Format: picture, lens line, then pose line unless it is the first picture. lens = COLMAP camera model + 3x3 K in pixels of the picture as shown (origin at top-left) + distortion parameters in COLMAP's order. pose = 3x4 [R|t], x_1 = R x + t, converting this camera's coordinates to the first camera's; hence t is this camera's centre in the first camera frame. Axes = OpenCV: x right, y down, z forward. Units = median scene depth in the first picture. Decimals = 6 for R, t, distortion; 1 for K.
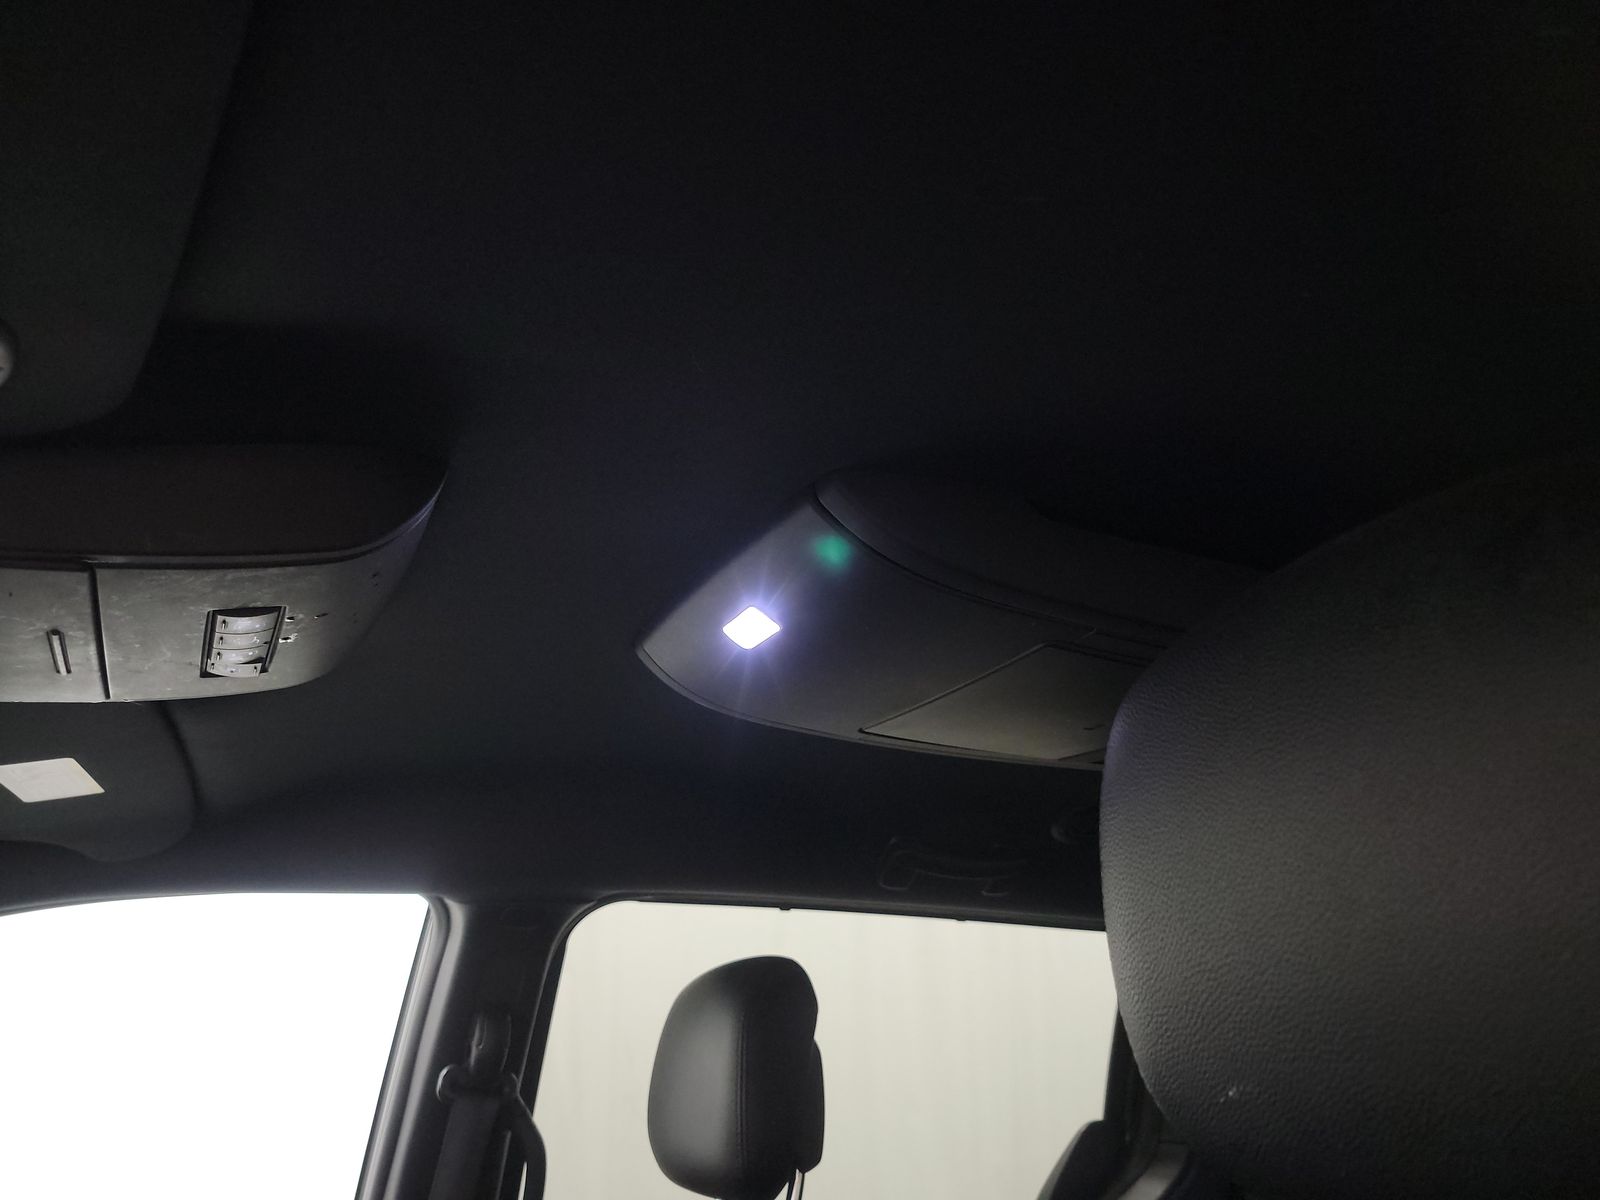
lens RADIAL K [[1144.2, 0, 800.0], [0, 1144.2, 600.0], [0, 0, 1]] dist [0.016206, 0.000546]
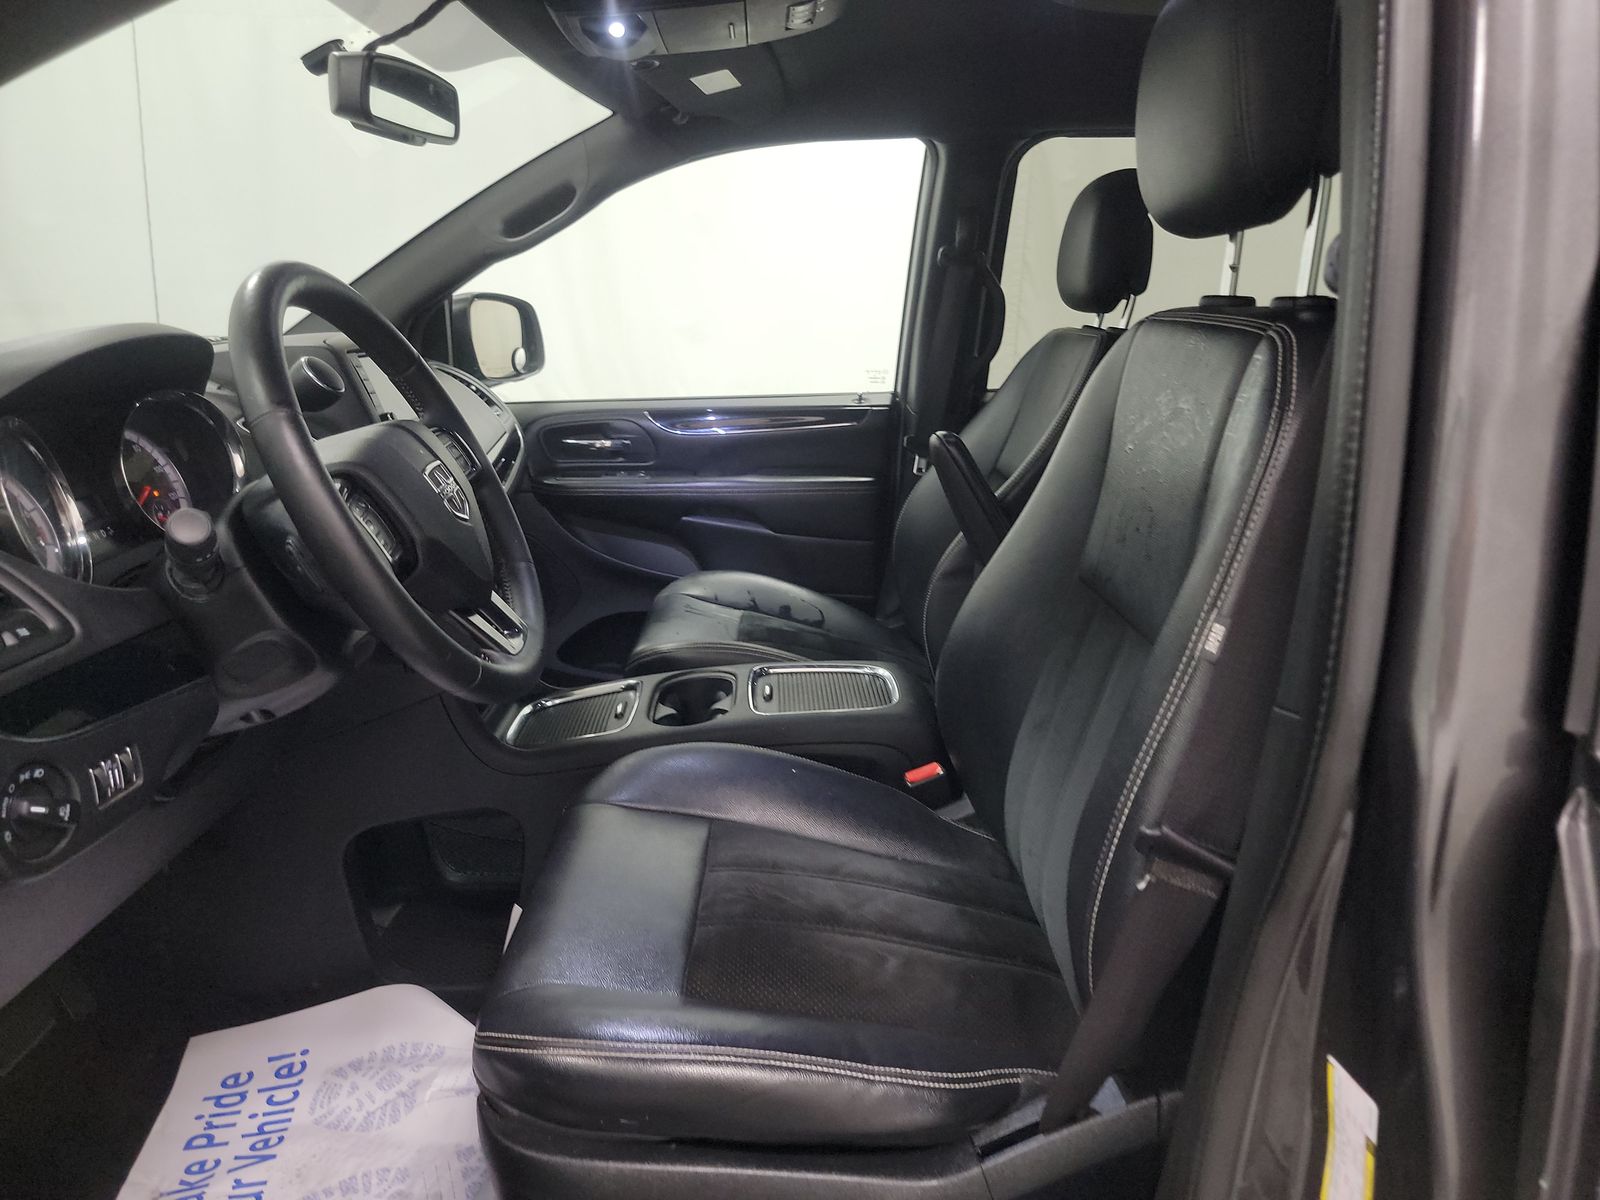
lens RADIAL K [[1144.2, 0, 800.0], [0, 1144.2, 600.0], [0, 0, 1]] dist [0.016206, 0.000546]
pose [[0.901053, 0.121470, -0.416352, 0.320672], [0.148334, 0.815779, 0.559019, -0.162971], [0.407555, -0.565465, 0.717042, -0.690594]]
